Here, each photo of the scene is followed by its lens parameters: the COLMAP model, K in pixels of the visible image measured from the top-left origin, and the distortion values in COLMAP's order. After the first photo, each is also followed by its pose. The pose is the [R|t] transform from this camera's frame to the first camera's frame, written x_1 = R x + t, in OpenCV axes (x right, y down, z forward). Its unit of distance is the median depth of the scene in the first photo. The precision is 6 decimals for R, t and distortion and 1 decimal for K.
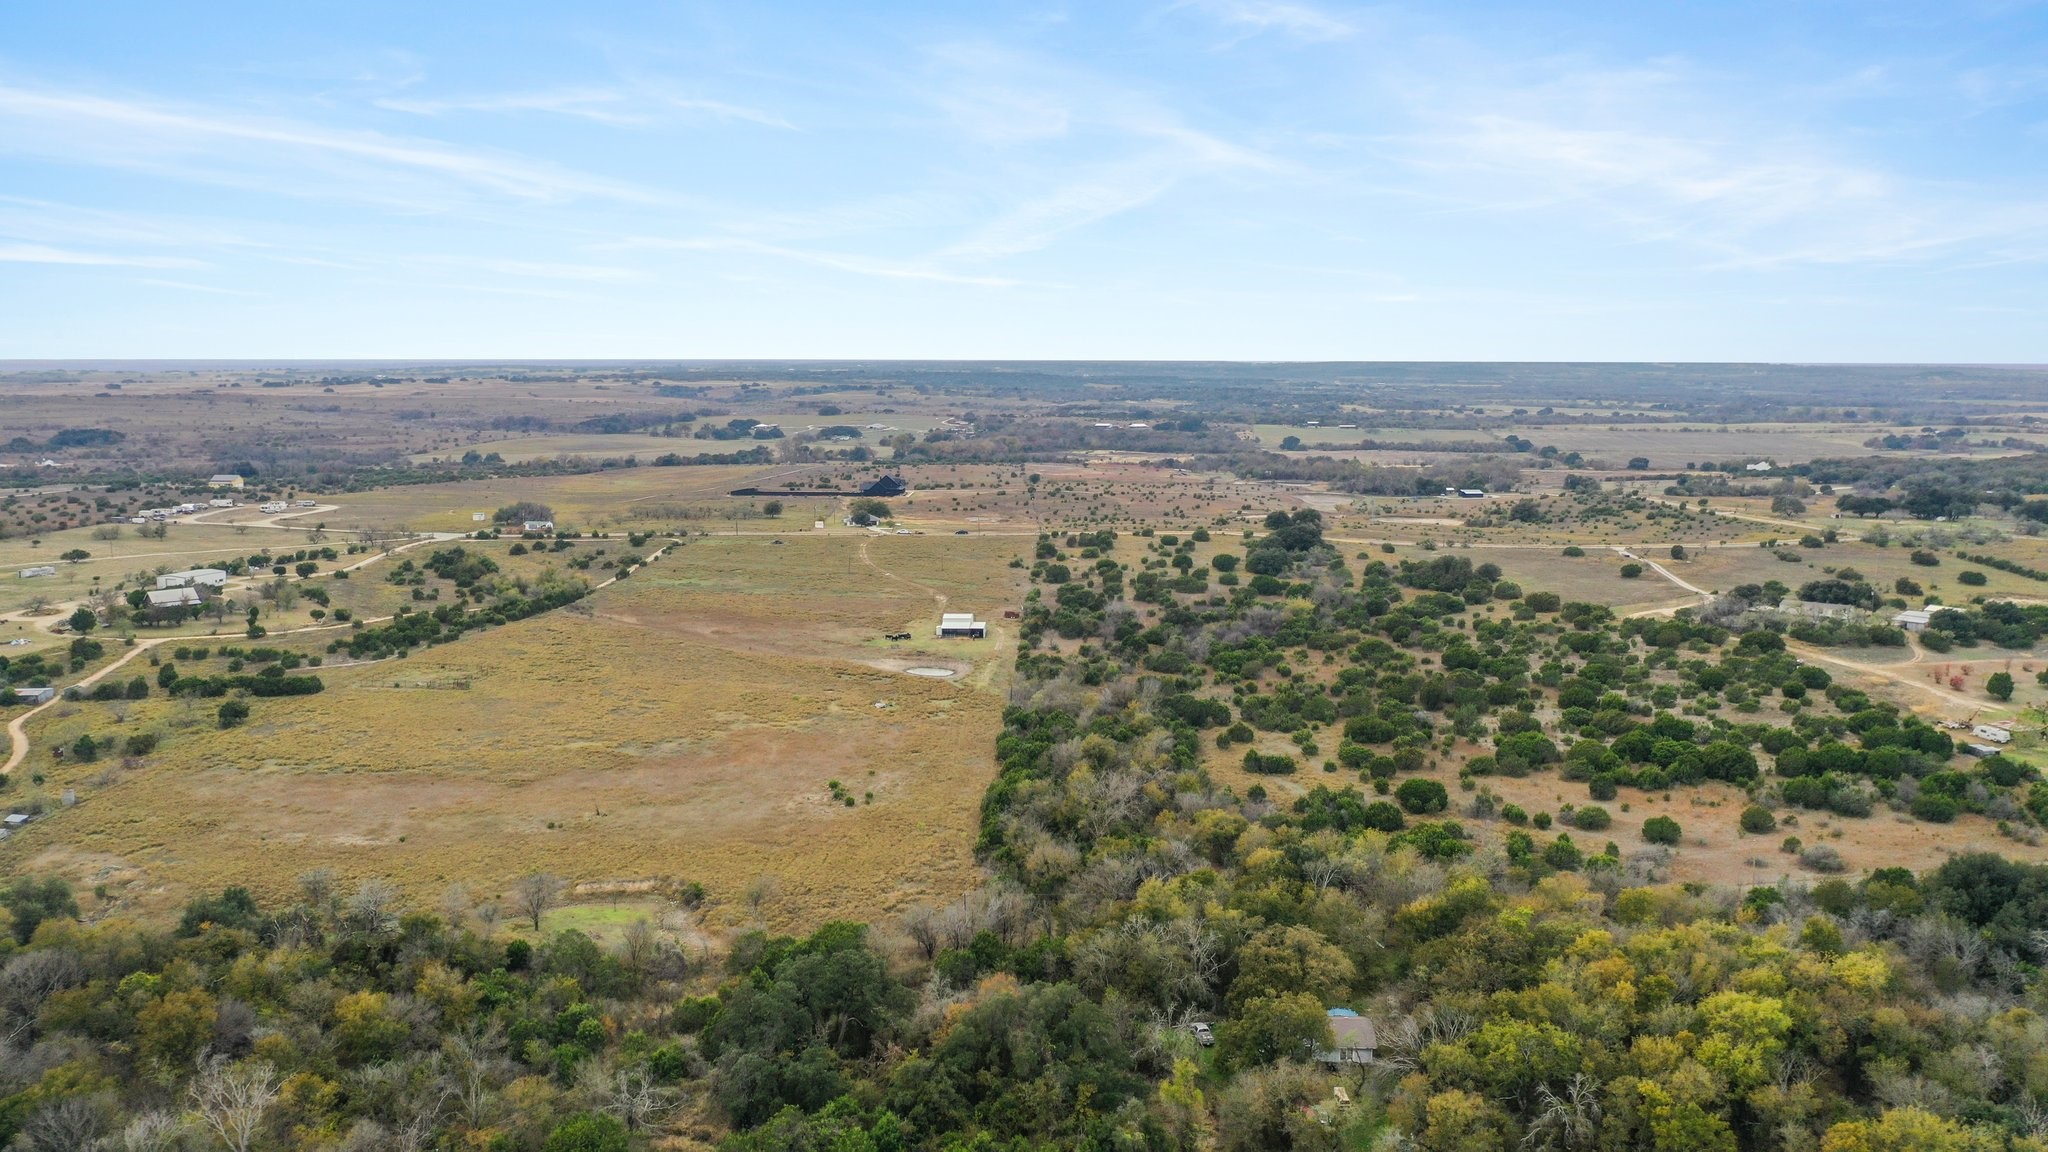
lens RADIAL K [[1695.7, 0, 1024.0], [0, 1695.7, 576.0], [0, 0, 1]] dist [0.004116, 0.001105]
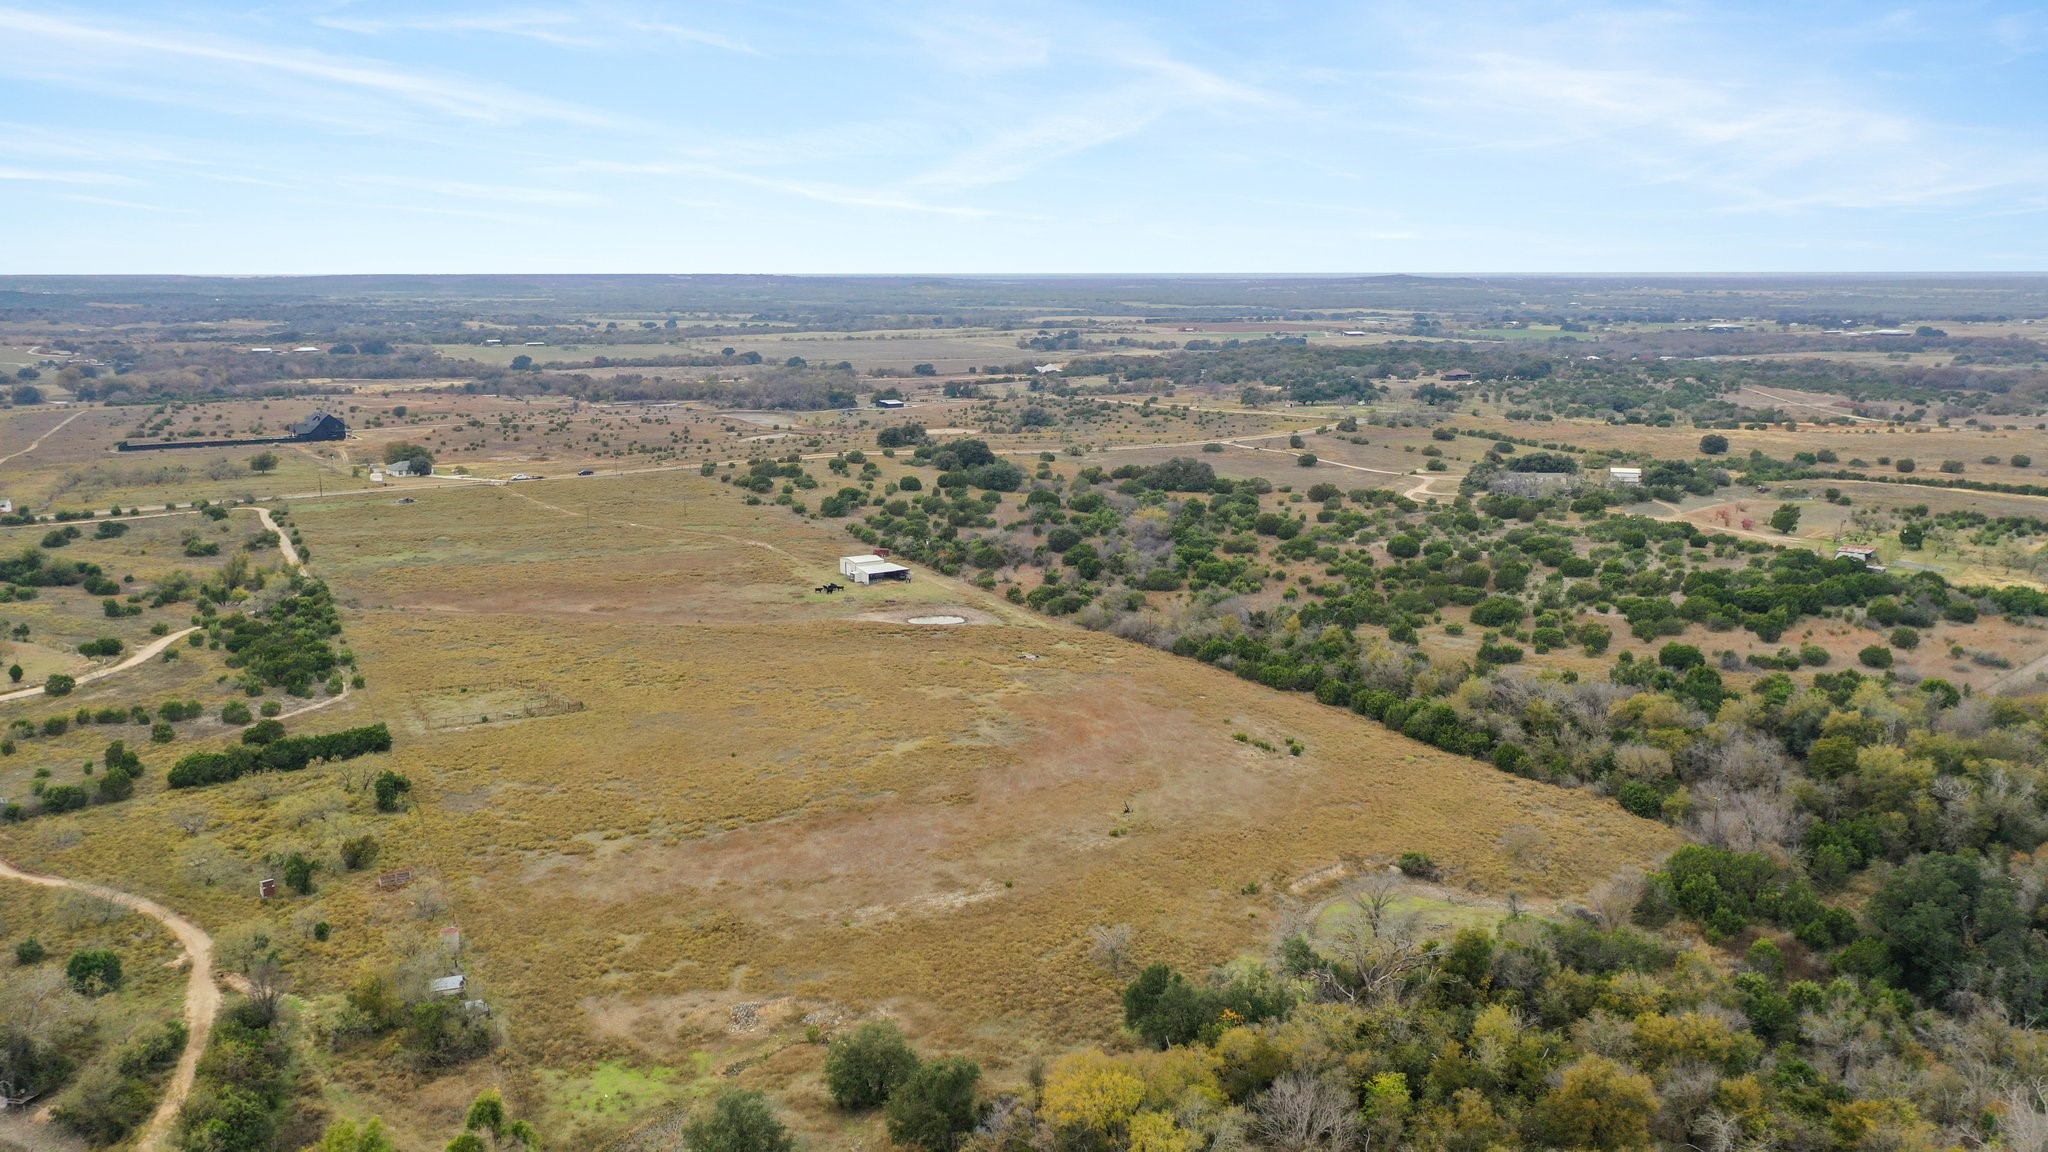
lens RADIAL K [[1735.3, 0, 1024.0], [0, 1735.3, 576.0], [0, 0, 1]] dist [0.039337, -0.000668]
pose [[0.818156, -0.105829, 0.565174, -0.166334], [0.080231, 0.994312, 0.070042, -0.008320], [-0.569372, -0.011961, 0.821993, 0.071555]]
